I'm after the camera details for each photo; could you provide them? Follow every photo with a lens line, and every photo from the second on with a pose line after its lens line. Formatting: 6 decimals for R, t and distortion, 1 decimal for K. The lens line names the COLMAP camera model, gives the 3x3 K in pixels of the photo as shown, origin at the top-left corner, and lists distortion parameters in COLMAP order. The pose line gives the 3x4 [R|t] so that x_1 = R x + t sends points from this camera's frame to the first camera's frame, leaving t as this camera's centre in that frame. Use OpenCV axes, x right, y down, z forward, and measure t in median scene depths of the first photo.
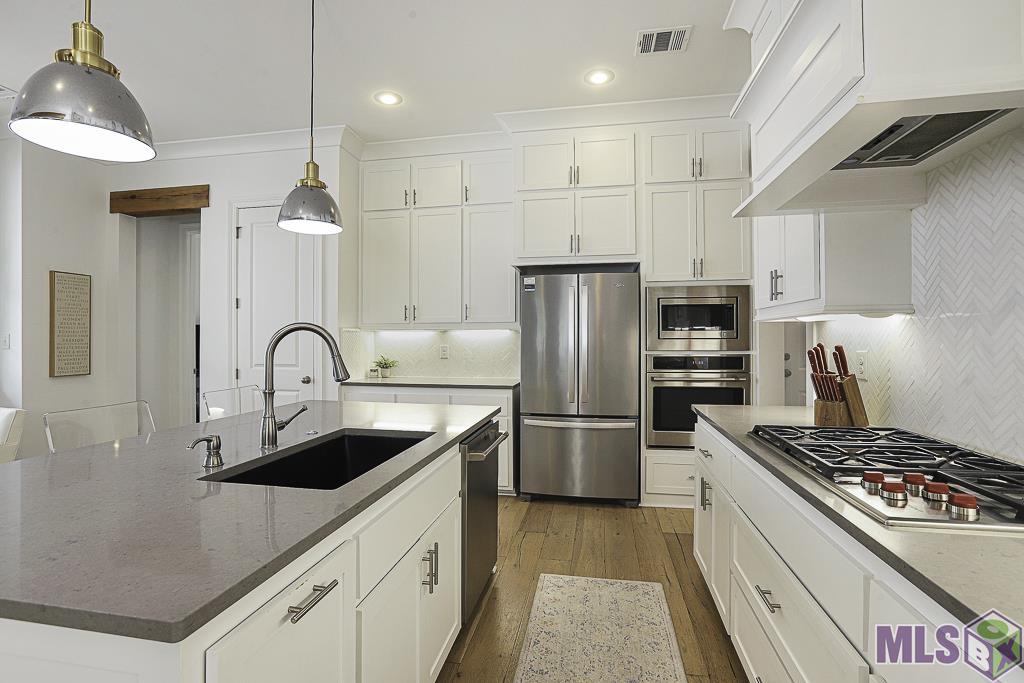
lens RADIAL K [[477.9, 0, 512.0], [0, 477.9, 337.2], [0, 0, 1]] dist [-0.053203, 0.020071]
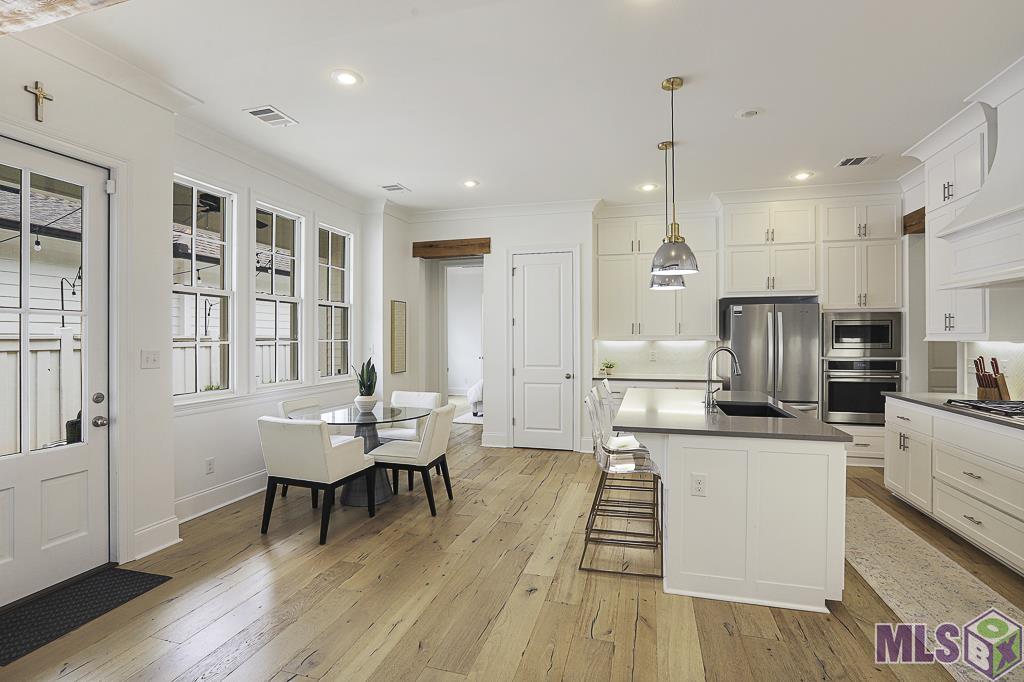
lens RADIAL K [[486.7, 0, 506.1], [0, 486.7, 335.2], [0, 0, 1]] dist [-0.057341, 0.021992]
pose [[0.995150, 0.000339, -0.098366, -0.527275], [-0.000449, 0.999999, -0.001100, -0.034527], [0.098365, 0.001139, 0.995150, -0.527290]]
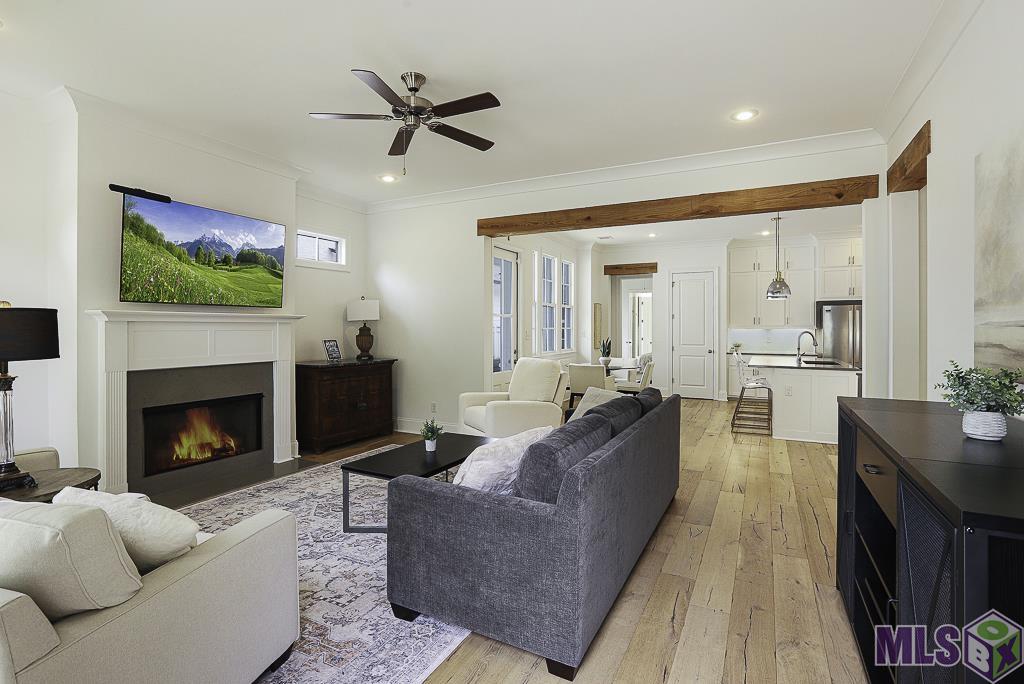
lens RADIAL K [[481.6, 0, 518.0], [0, 481.6, 326.2], [0, 0, 1]] dist [-0.045355, 0.020695]
pose [[0.958285, 0.003872, -0.285790, -0.727529], [-0.003469, 0.999992, 0.001918, -0.033108], [0.285795, -0.000846, 0.958290, -1.564459]]
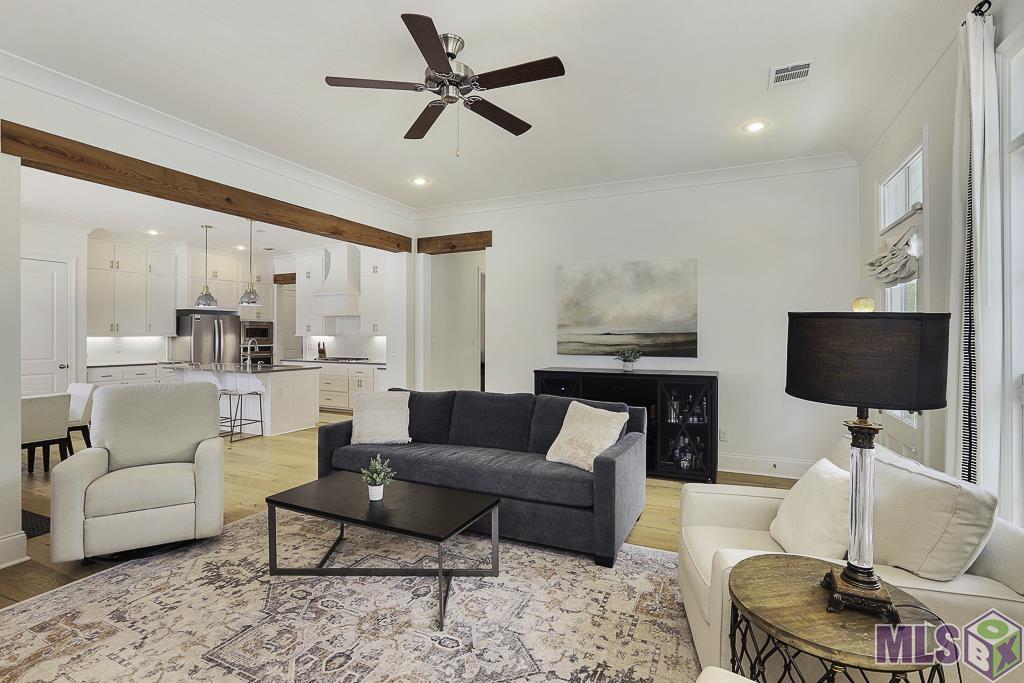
lens RADIAL K [[469.8, 0, 504.7], [0, 469.8, 334.2], [0, 0, 1]] dist [-0.028827, 0.000628]
pose [[0.278592, 0.002808, 0.960405, -1.749080], [-0.004120, 0.999990, -0.001729, -0.033051], [-0.960401, -0.003475, 0.278601, -1.100864]]
